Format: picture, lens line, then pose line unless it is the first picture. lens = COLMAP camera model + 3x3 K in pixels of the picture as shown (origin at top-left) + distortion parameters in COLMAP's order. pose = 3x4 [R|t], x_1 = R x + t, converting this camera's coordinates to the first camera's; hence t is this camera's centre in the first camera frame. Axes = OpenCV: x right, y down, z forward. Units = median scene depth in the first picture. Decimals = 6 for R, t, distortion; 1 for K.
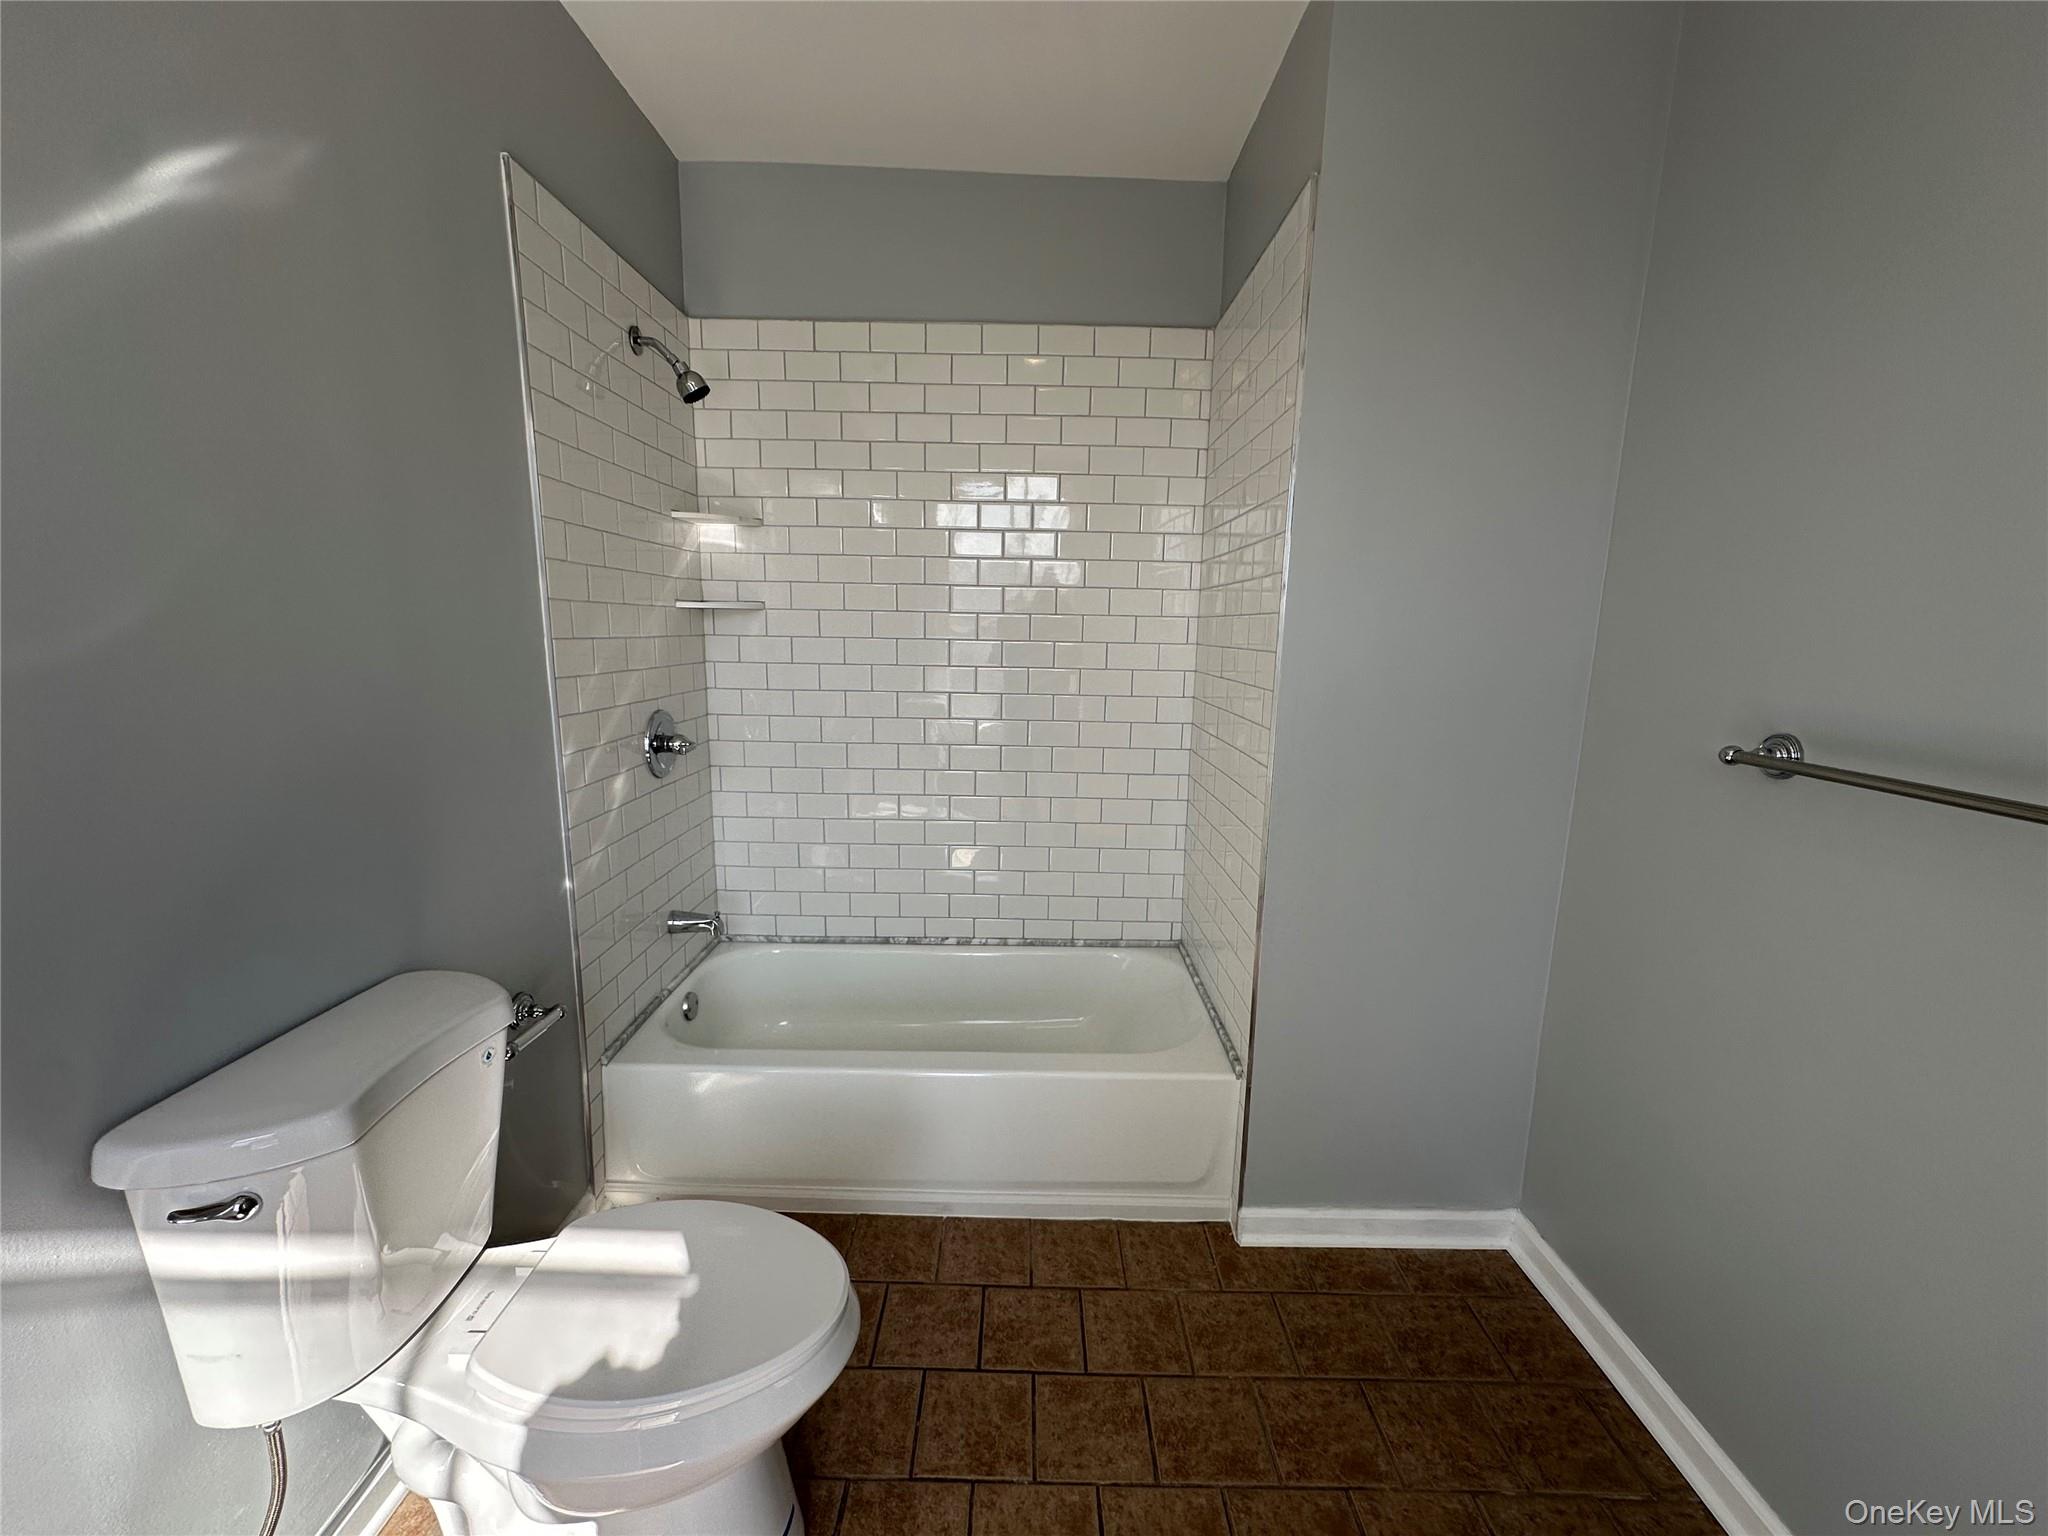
lens RADIAL K [[811.8, 0, 1021.9], [0, 811.8, 771.6], [0, 0, 1]] dist [-0.001666, 0.000093]
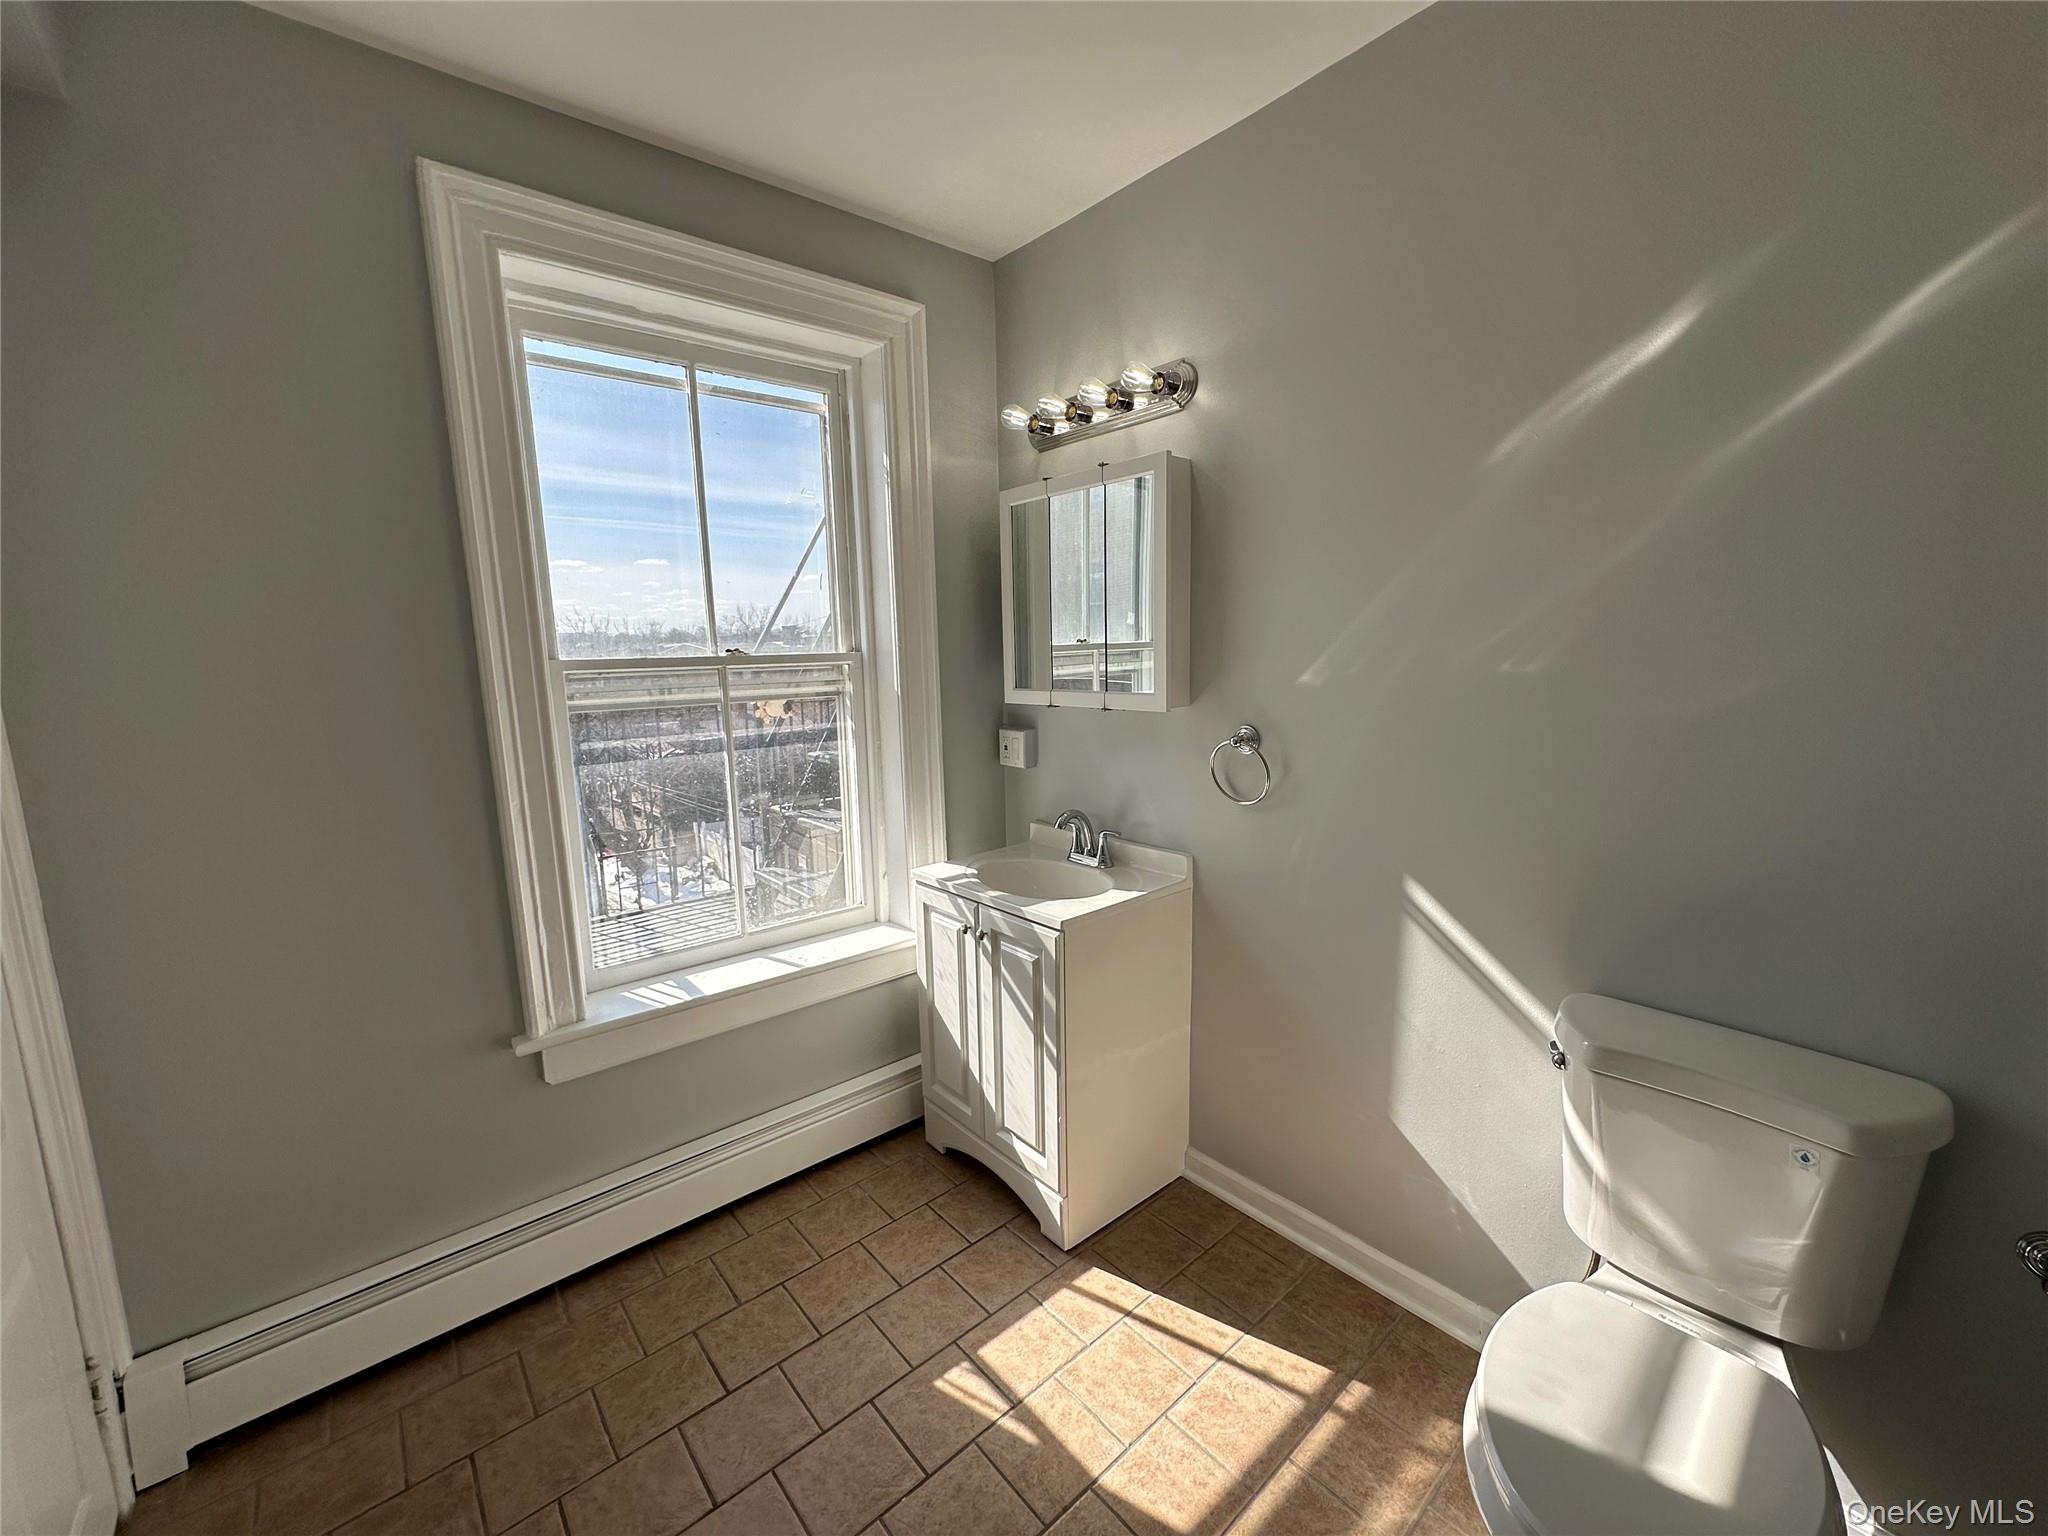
lens RADIAL K [[811.8, 0, 1021.9], [0, 811.8, 771.6], [0, 0, 1]] dist [-0.001666, 0.000093]
pose [[-0.754657, 0.096905, -0.648924, 0.358141], [-0.107841, 0.957263, 0.268362, -0.140032], [0.647197, 0.272502, -0.711954, 0.565080]]
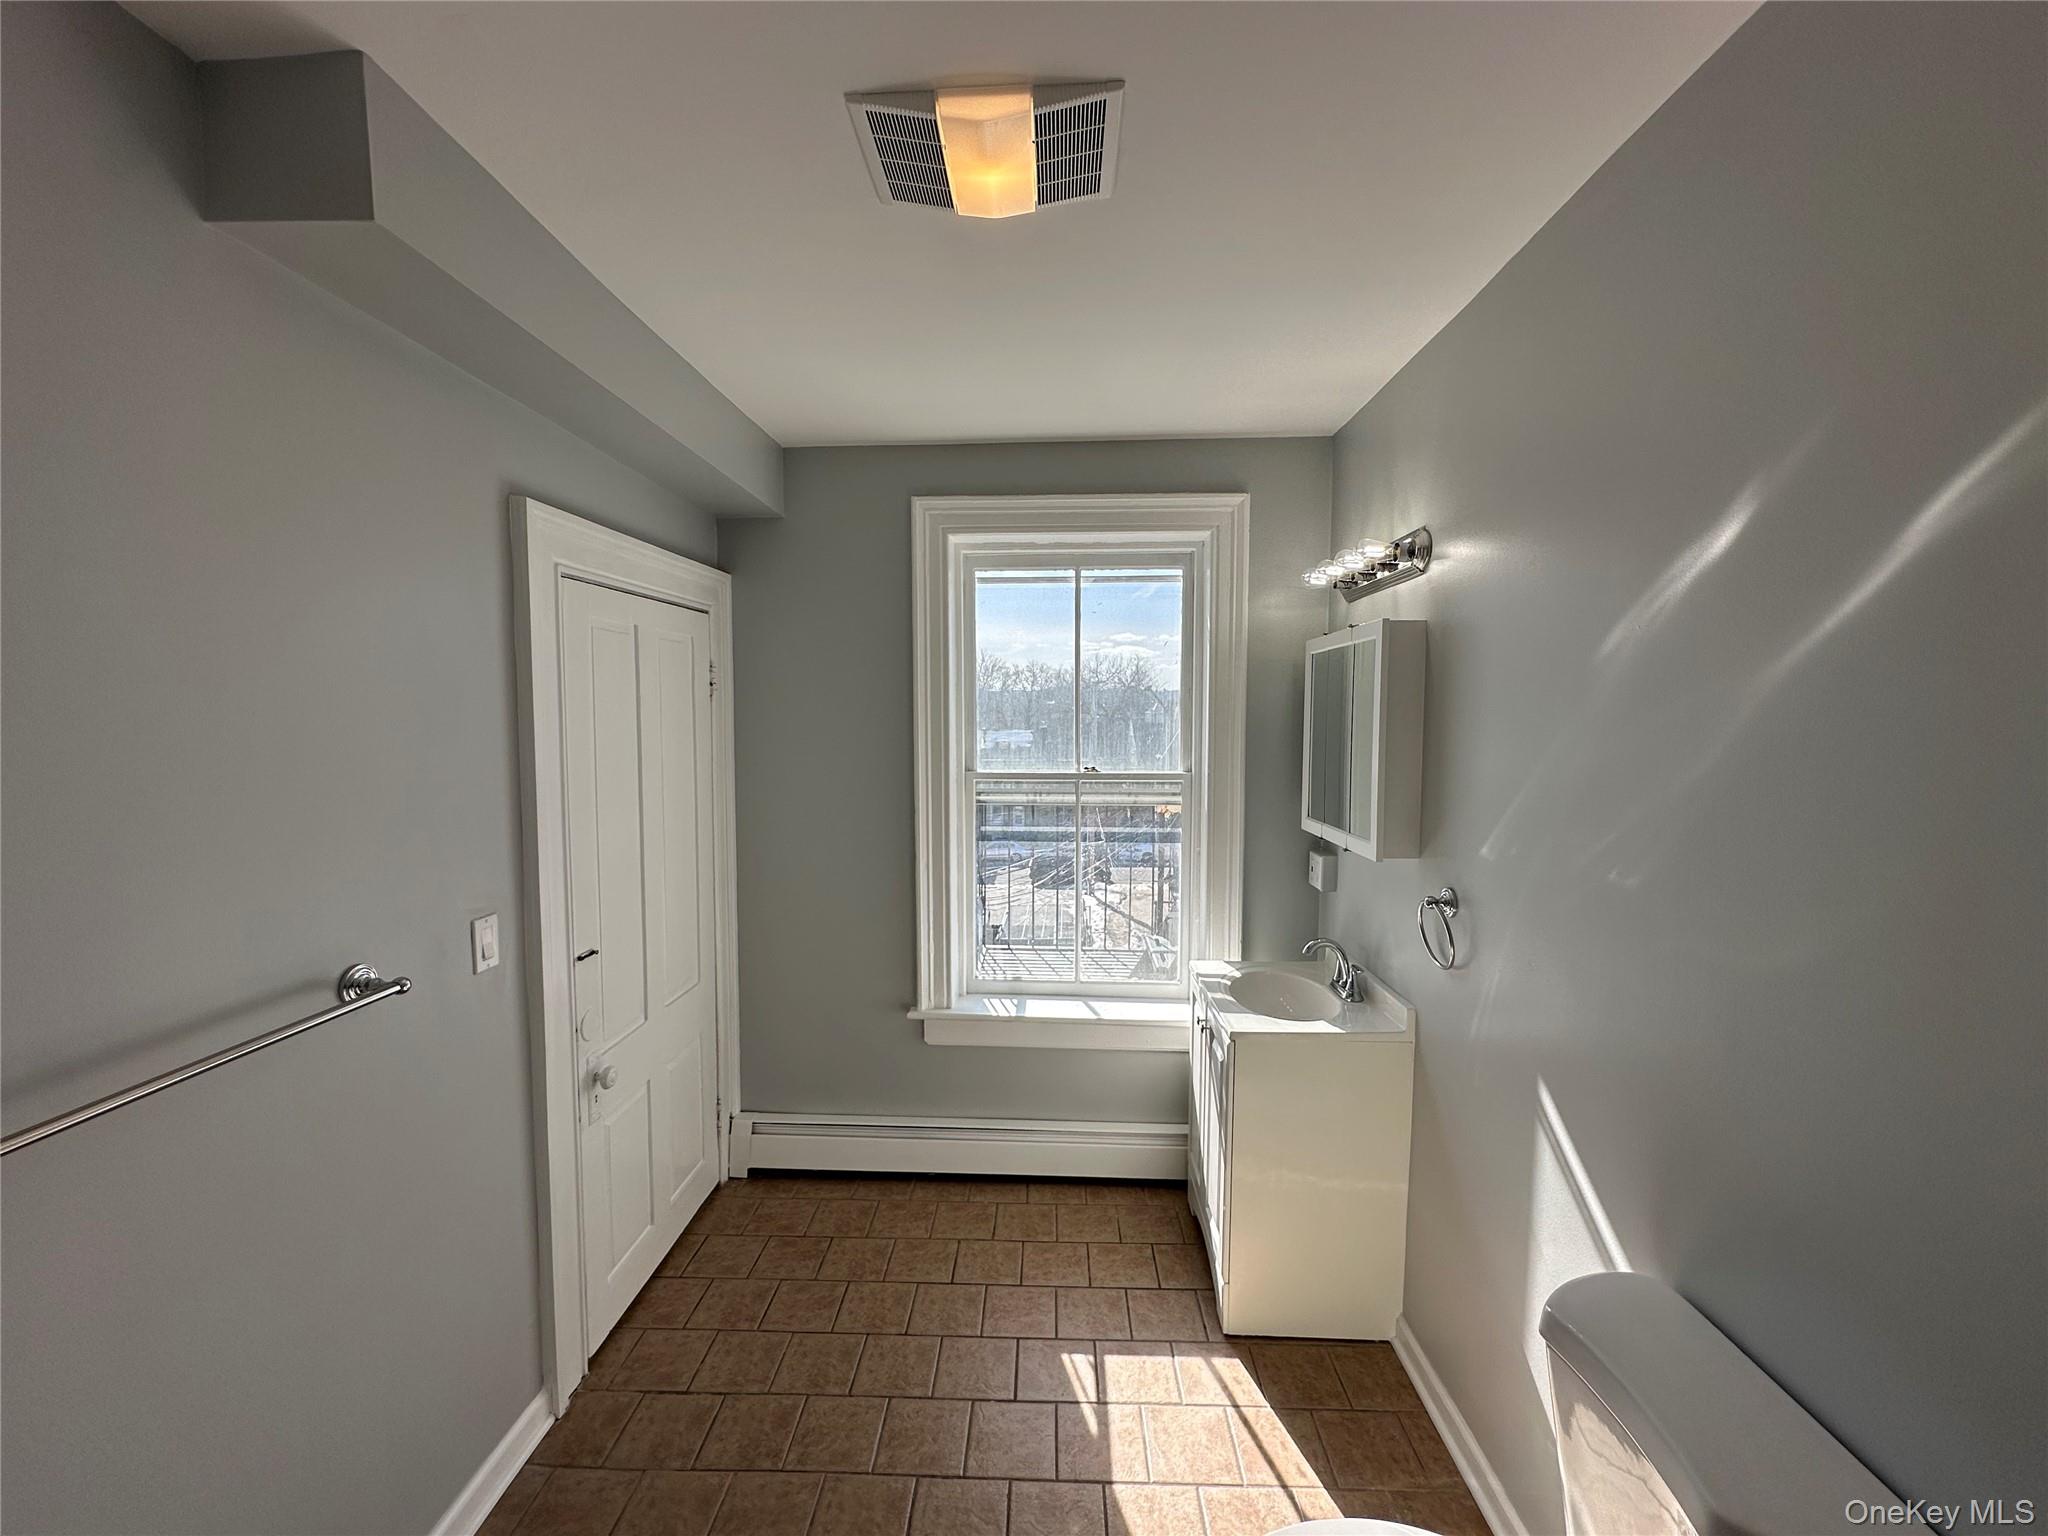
lens RADIAL K [[814.9, 0, 1025.9], [0, 814.9, 770.5], [0, 0, 1]] dist [-0.002973, 0.000649]
pose [[-0.999348, -0.022973, 0.027847, -0.016065], [-0.015512, 0.969811, 0.243364, -0.323183], [-0.032597, 0.242773, -0.969535, 0.946968]]
